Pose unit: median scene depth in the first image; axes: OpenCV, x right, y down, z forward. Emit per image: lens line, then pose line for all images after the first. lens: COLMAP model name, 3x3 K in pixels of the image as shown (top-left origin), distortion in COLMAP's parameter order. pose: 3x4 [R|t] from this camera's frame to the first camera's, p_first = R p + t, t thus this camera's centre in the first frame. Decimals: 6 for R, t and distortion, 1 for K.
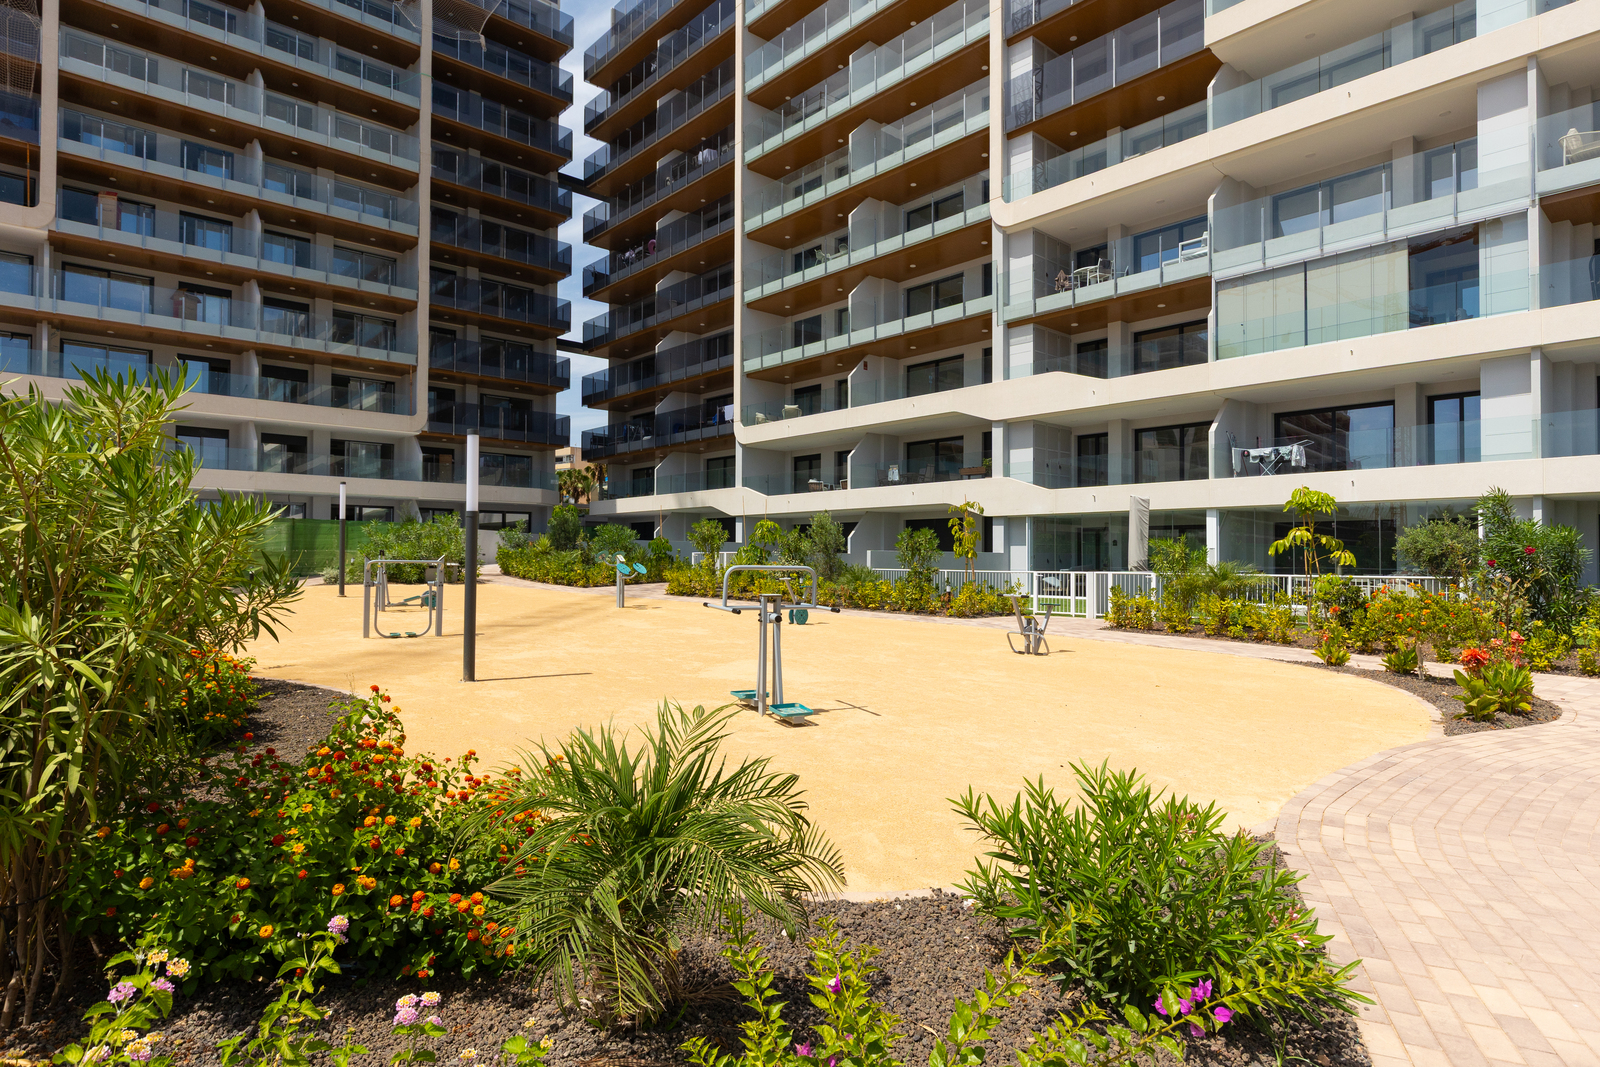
lens RADIAL K [[888.1, 0, 791.6], [0, 888.1, 527.3], [0, 0, 1]] dist [-0.001403, 0.001013]
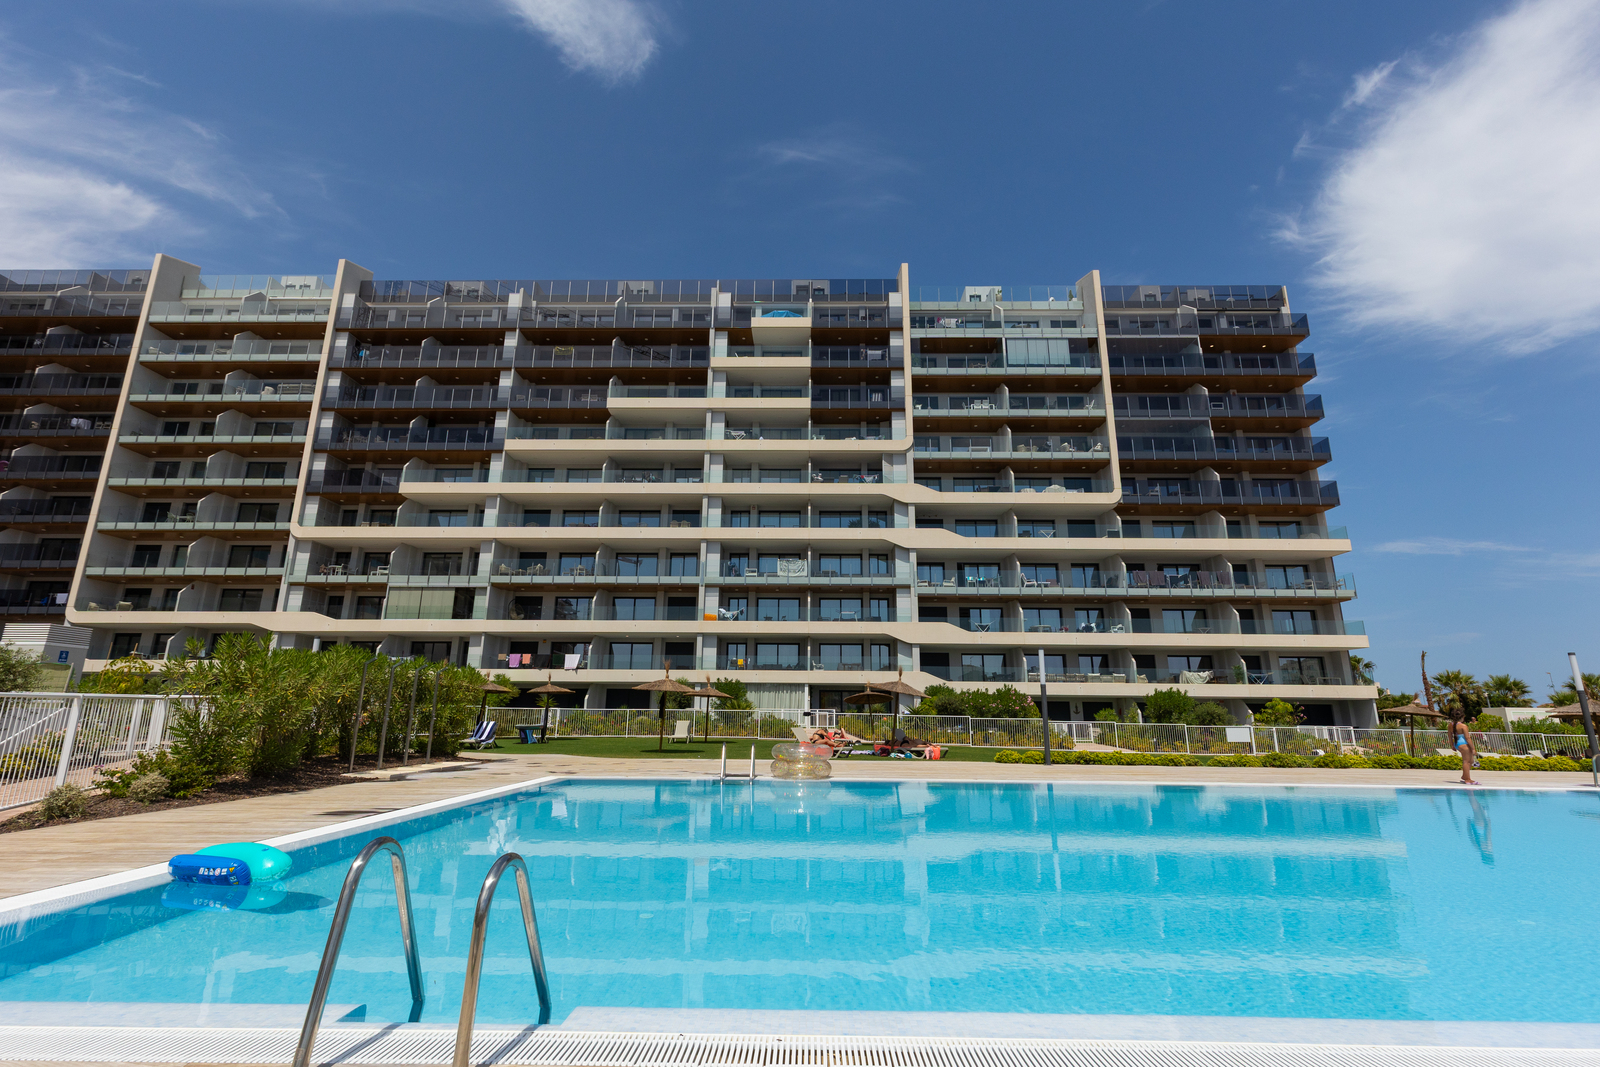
lens RADIAL K [[729.4, 0, 785.7], [0, 729.4, 536.6], [0, 0, 1]] dist [0.005820, 0.000263]
pose [[0.673955, 0.178410, 0.716906, -0.214758], [-0.031787, 0.976506, -0.213132, -0.013094], [-0.738088, 0.120853, 0.663793, -0.974657]]
